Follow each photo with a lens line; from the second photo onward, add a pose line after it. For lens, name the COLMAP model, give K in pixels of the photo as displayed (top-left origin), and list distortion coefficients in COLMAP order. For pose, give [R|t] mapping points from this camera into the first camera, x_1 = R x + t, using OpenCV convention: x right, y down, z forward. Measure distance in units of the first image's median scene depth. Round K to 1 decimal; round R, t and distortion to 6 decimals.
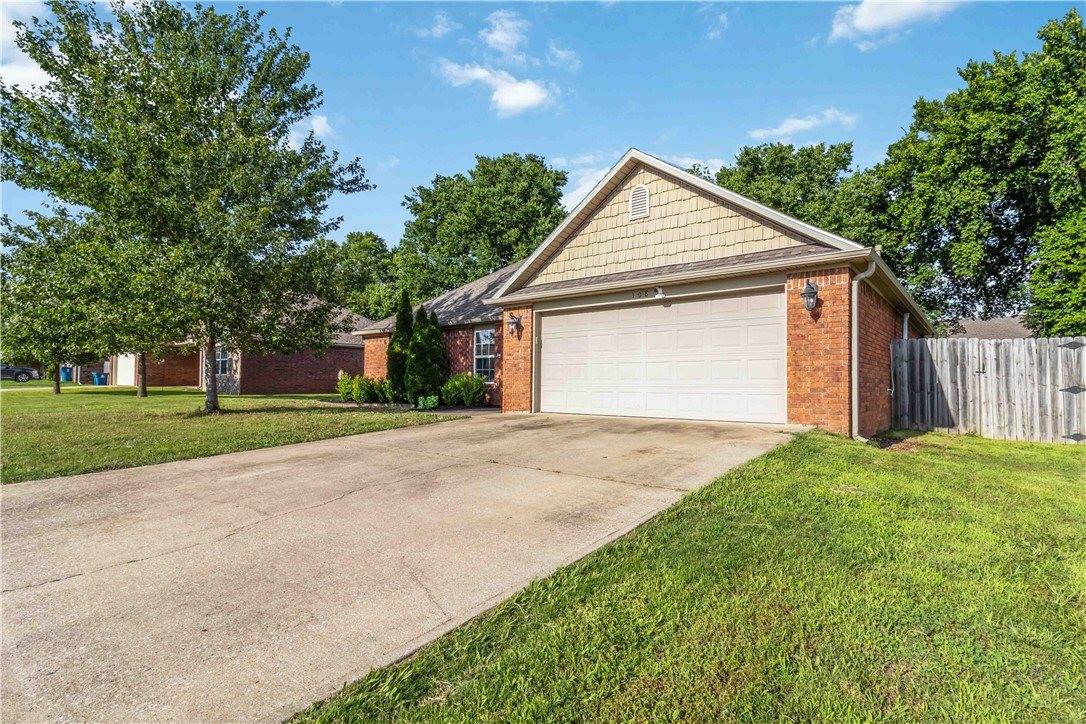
lens RADIAL K [[513.4, 0, 543.0], [0, 513.4, 362.0], [0, 0, 1]] dist [-0.002002, -0.000120]
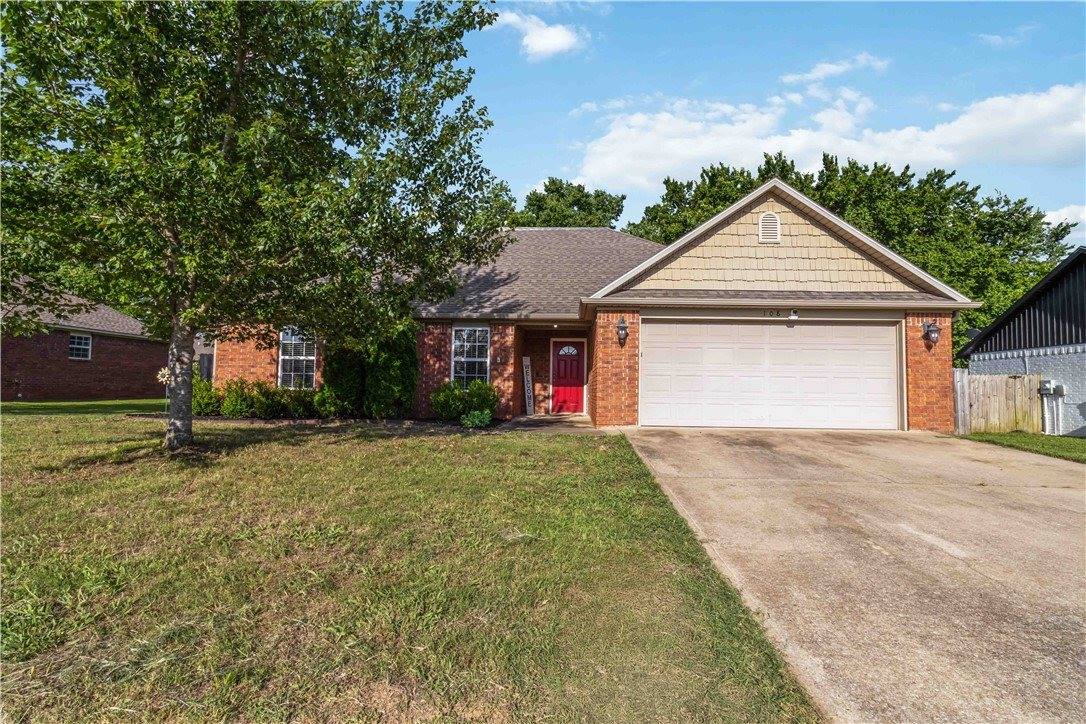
lens RADIAL K [[503.5, 0, 543.0], [0, 503.5, 362.0], [0, 0, 1]] dist [0.001817, 0.000207]
pose [[0.797504, 0.039554, 0.602015, -0.701553], [-0.035927, 0.999191, -0.018057, 0.005306], [-0.602243, -0.007228, 0.798280, 0.377126]]
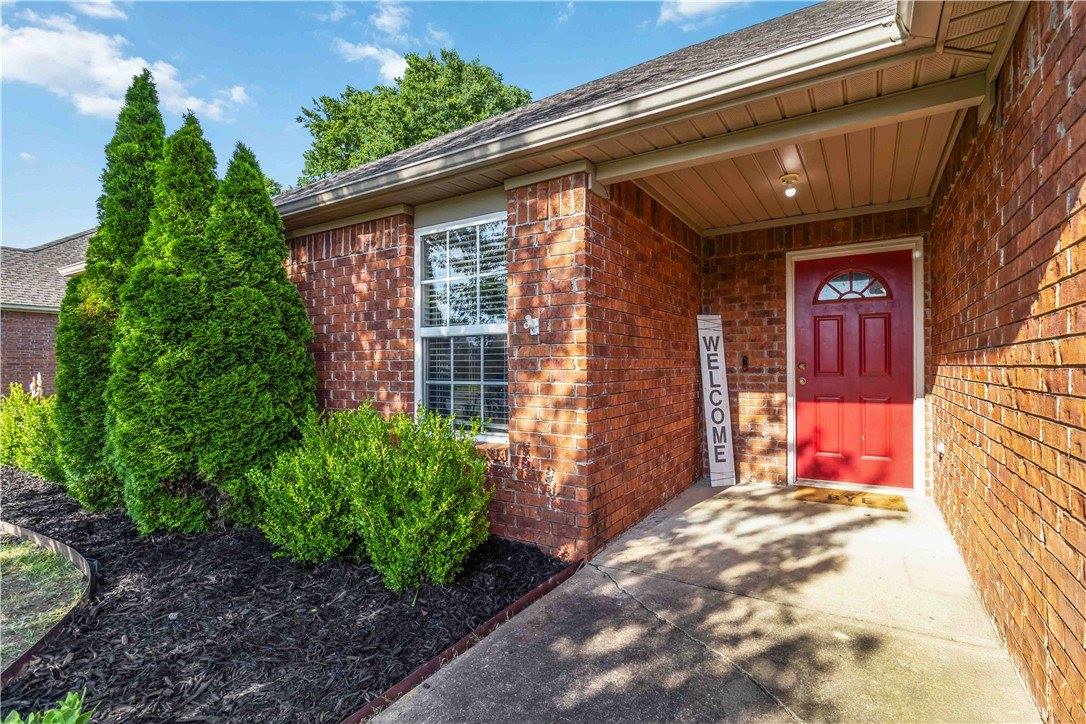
lens RADIAL K [[503.5, 0, 543.0], [0, 503.5, 362.0], [0, 0, 1]] dist [0.001817, 0.000207]
pose [[0.990867, -0.007374, 0.134642, -0.146878], [0.002314, 0.999286, 0.037705, -0.006441], [-0.134824, -0.037049, 0.990177, 1.030290]]
